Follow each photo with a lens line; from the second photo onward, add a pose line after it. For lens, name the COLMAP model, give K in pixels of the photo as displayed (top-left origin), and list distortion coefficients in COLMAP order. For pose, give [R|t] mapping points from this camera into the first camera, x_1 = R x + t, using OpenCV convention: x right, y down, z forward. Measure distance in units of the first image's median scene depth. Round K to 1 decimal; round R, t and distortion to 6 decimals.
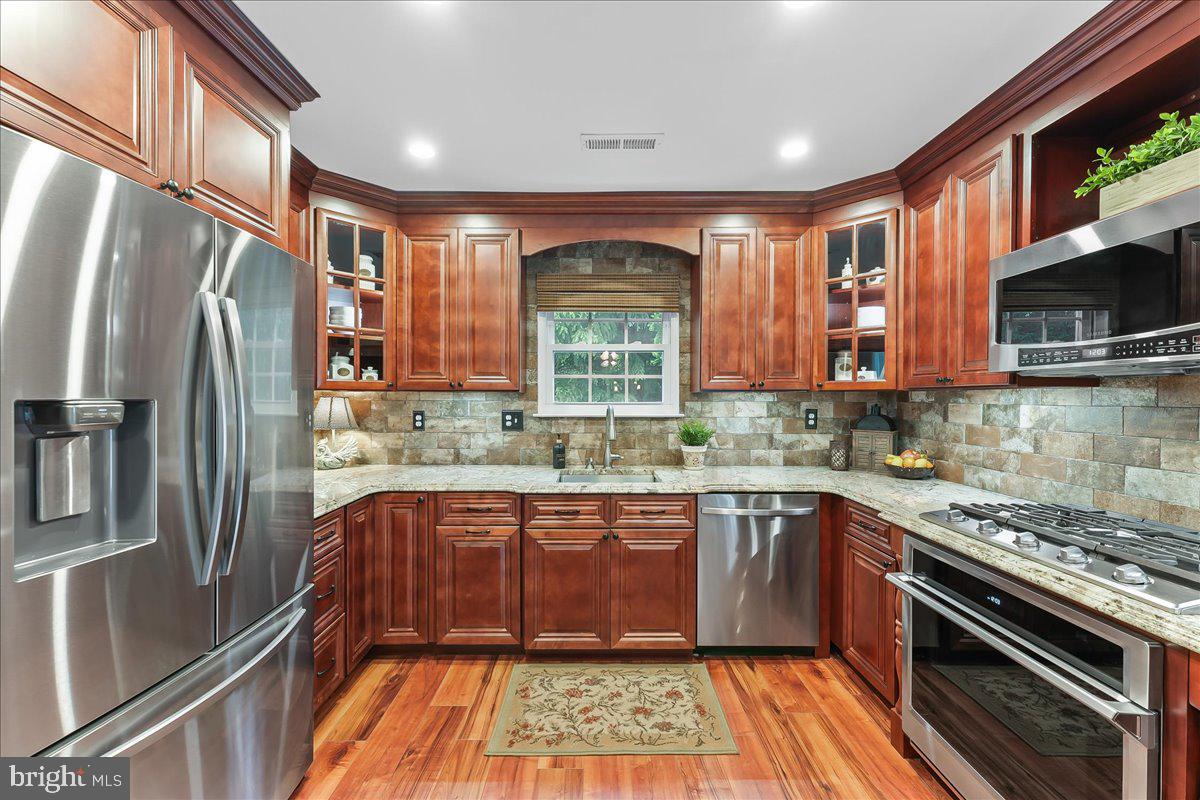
lens RADIAL K [[483.2, 0, 599.3], [0, 483.2, 398.8], [0, 0, 1]] dist [-0.006048, 0.001059]
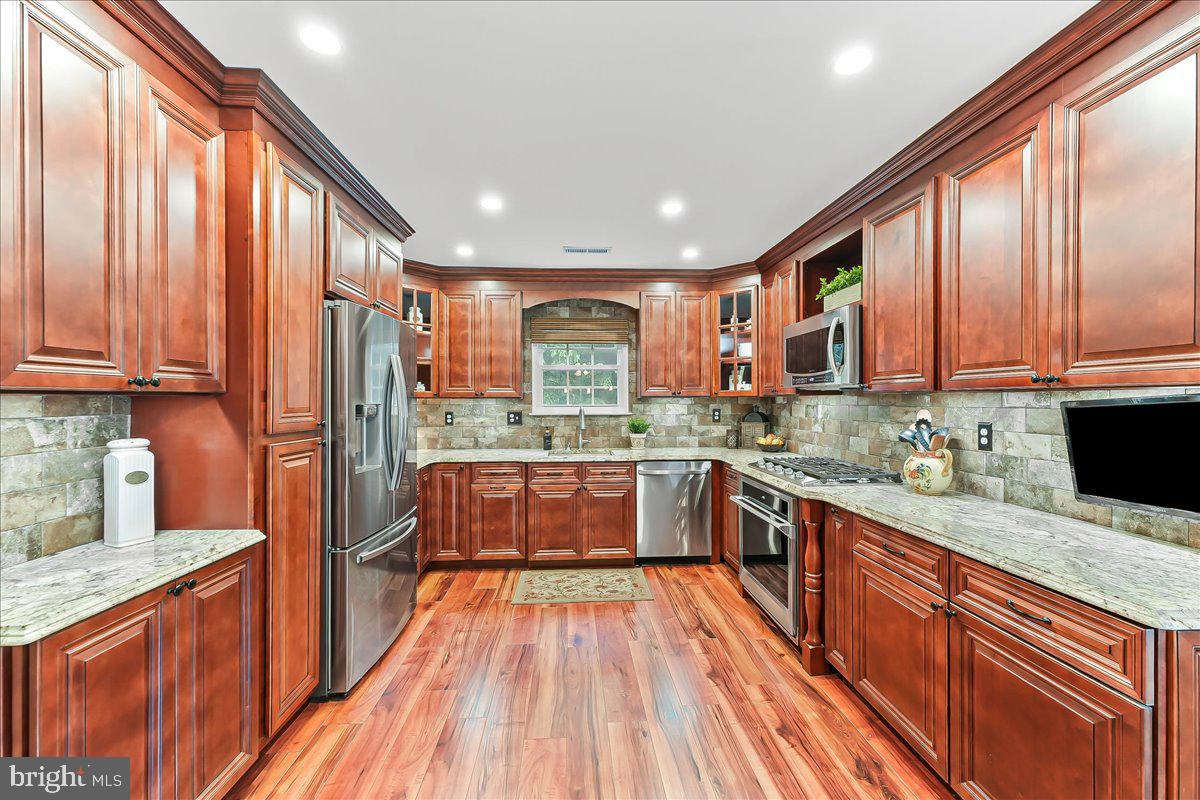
lens RADIAL K [[483.2, 0, 598.3], [0, 483.2, 402.3], [0, 0, 1]] dist [-0.006048, 0.001059]
pose [[0.998653, -0.005789, 0.051566, -0.004183], [0.005794, 0.999983, 0.000054, -0.001018], [-0.051566, 0.000245, 0.998670, -0.586932]]
